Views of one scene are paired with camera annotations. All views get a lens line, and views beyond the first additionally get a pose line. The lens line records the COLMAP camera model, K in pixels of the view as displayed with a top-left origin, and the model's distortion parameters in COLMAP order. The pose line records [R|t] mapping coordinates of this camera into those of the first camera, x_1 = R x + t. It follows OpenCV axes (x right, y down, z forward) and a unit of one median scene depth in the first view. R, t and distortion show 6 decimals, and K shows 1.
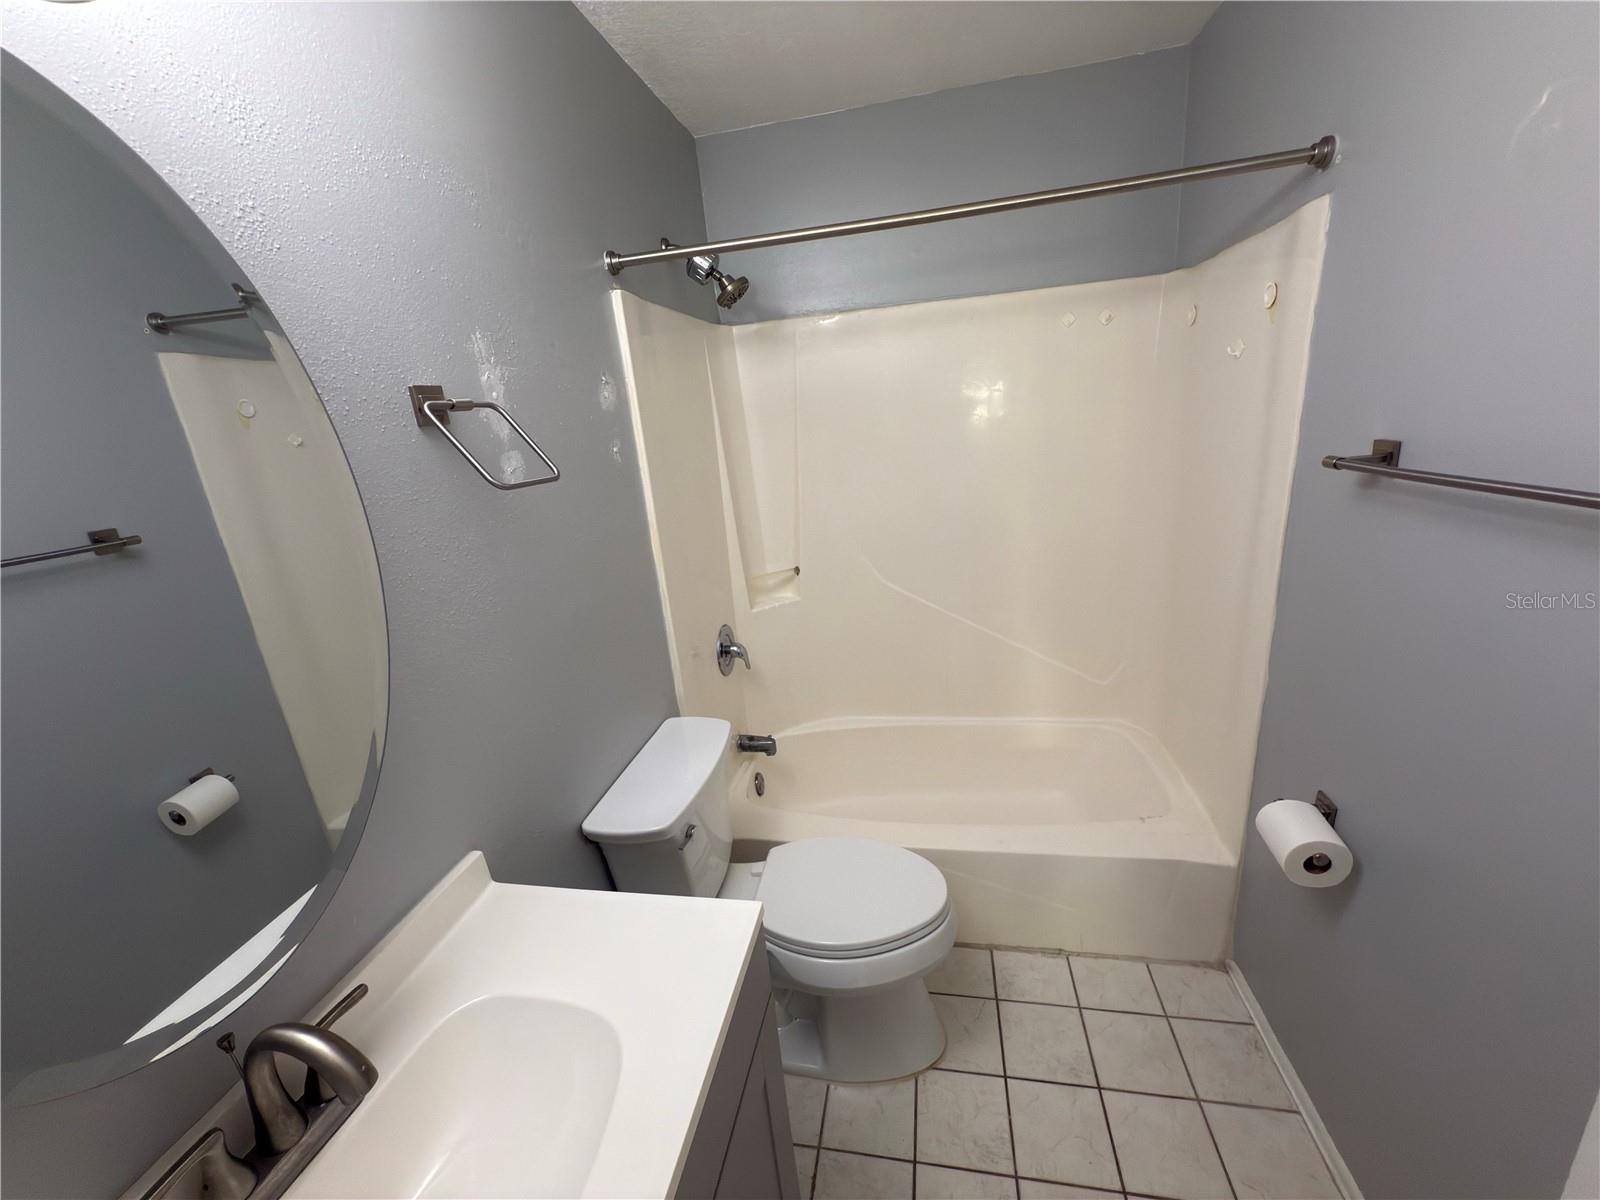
lens RADIAL K [[637.9, 0, 801.9], [0, 637.9, 602.7], [0, 0, 1]] dist [-0.000713, -0.000413]
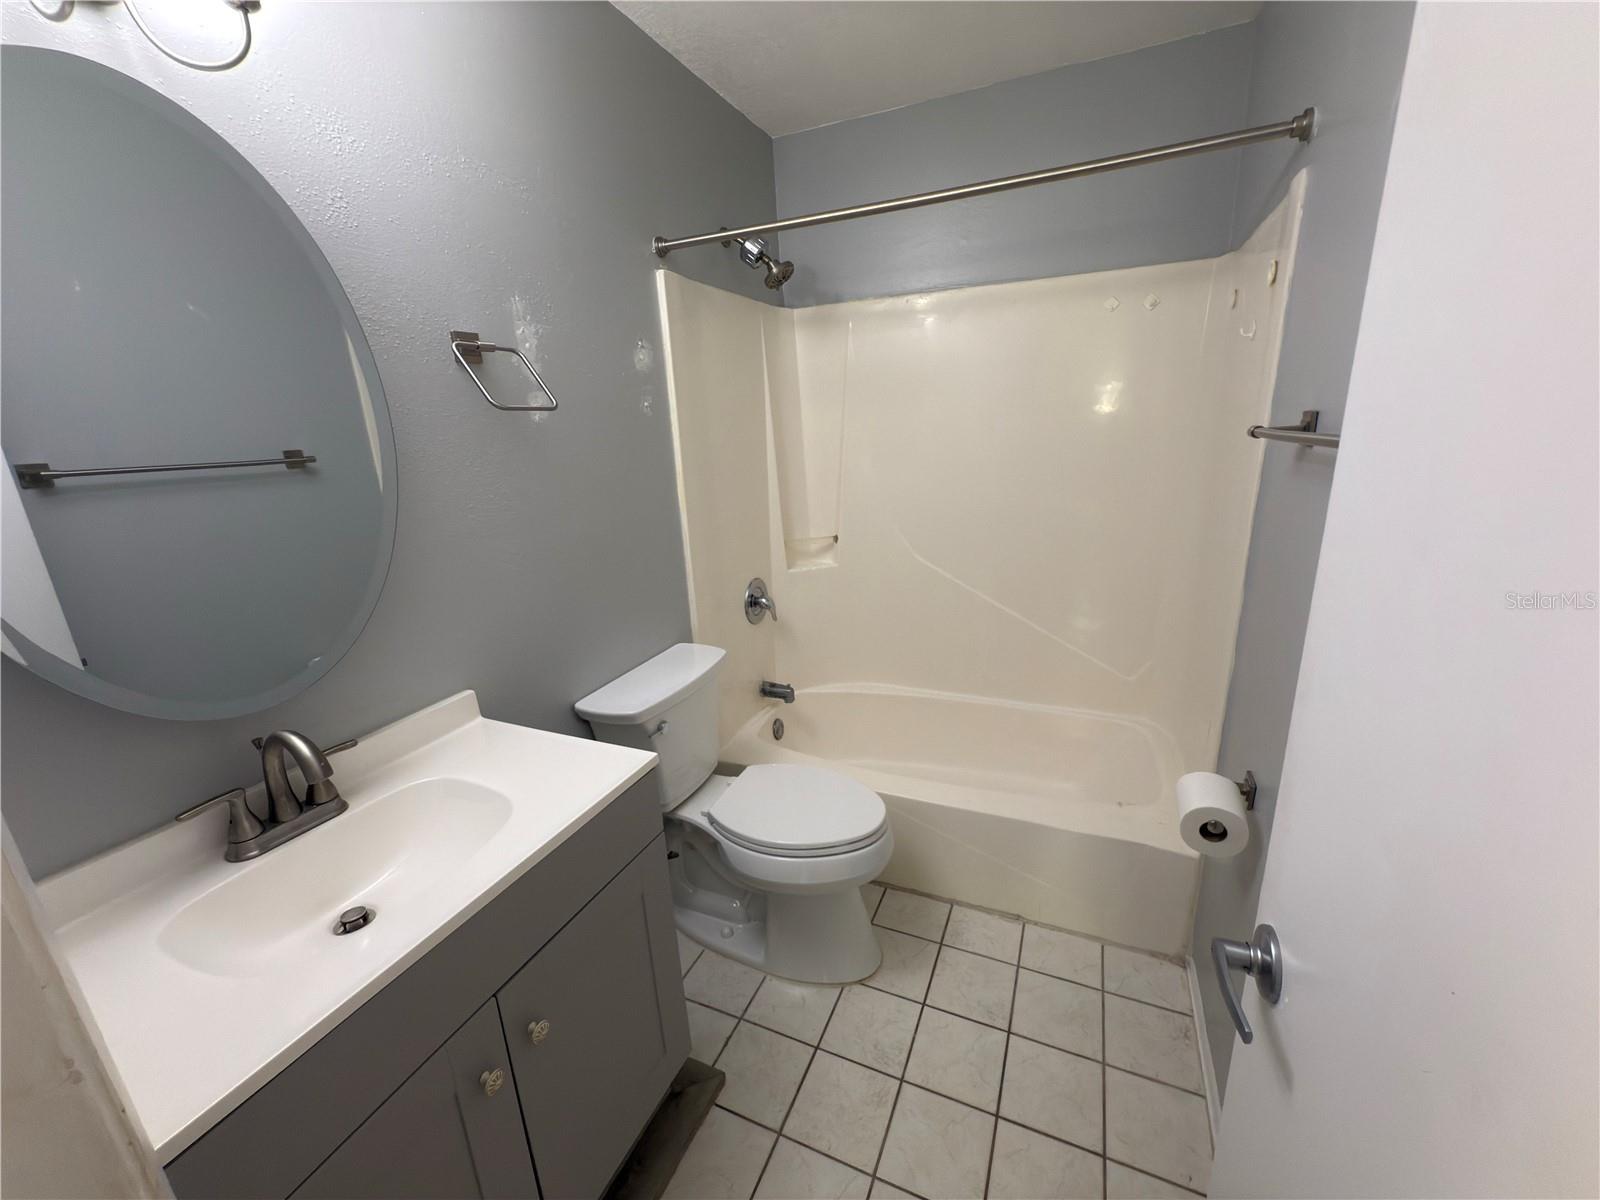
lens RADIAL K [[637.9, 0, 800.9], [0, 637.9, 602.5], [0, 0, 1]] dist [-0.000713, -0.000413]
pose [[0.973335, 0.105106, -0.203891, 0.247446], [-0.105324, 0.994390, 0.009817, 0.078596], [0.203779, 0.011919, 0.978944, -0.091134]]
